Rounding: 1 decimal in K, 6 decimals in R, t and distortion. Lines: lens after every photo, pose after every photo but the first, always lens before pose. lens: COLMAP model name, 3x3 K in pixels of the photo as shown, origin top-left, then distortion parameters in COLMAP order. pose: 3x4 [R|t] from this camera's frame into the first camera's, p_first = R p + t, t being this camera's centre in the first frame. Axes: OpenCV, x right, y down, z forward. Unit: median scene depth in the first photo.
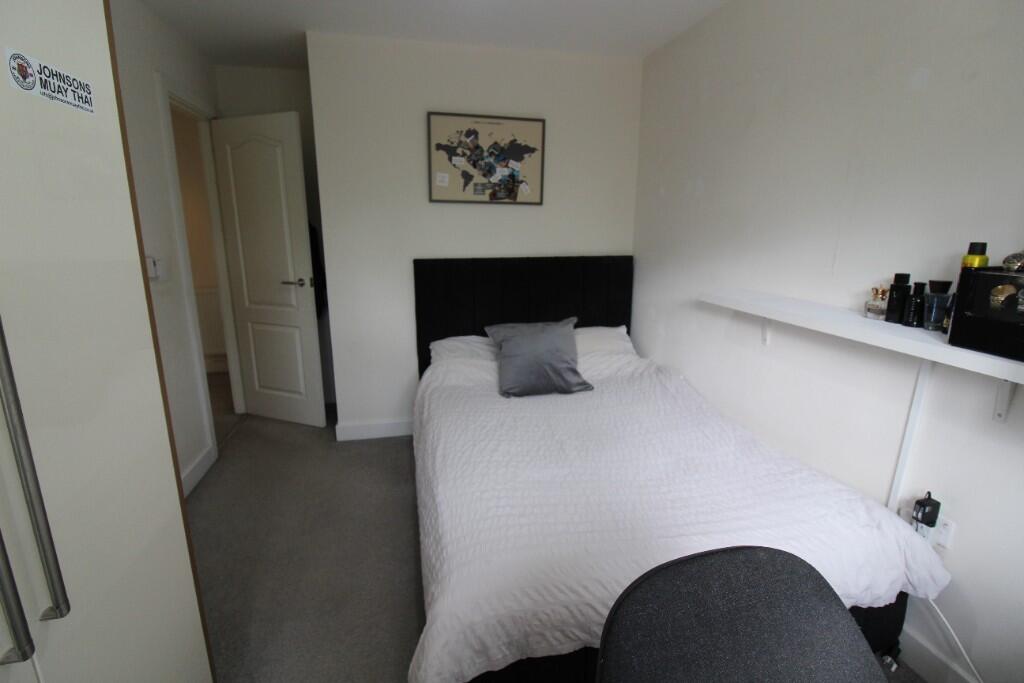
lens RADIAL K [[472.4, 0, 514.6], [0, 472.4, 334.2], [0, 0, 1]] dist [0.000298, -0.013719]
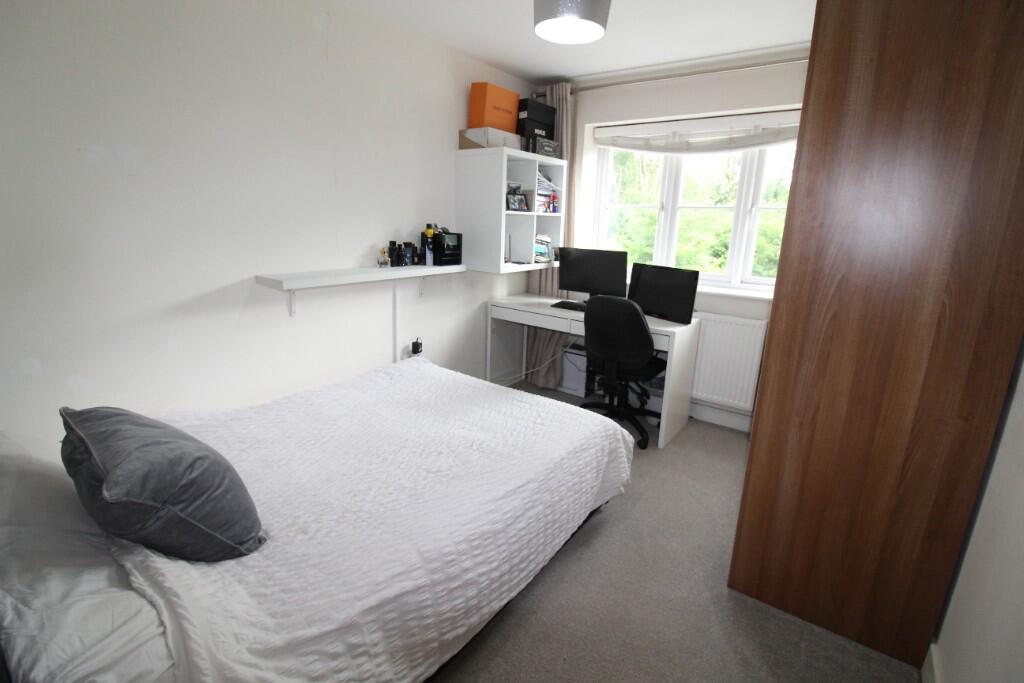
lens RADIAL K [[472.4, 0, 514.6], [0, 472.4, 334.2], [0, 0, 1]] dist [0.000298, -0.013719]
pose [[-0.658109, -0.201885, 0.725352, -0.997963], [0.138115, 0.914664, 0.379887, -0.446216], [-0.740147, 0.350189, -0.574065, 1.877178]]
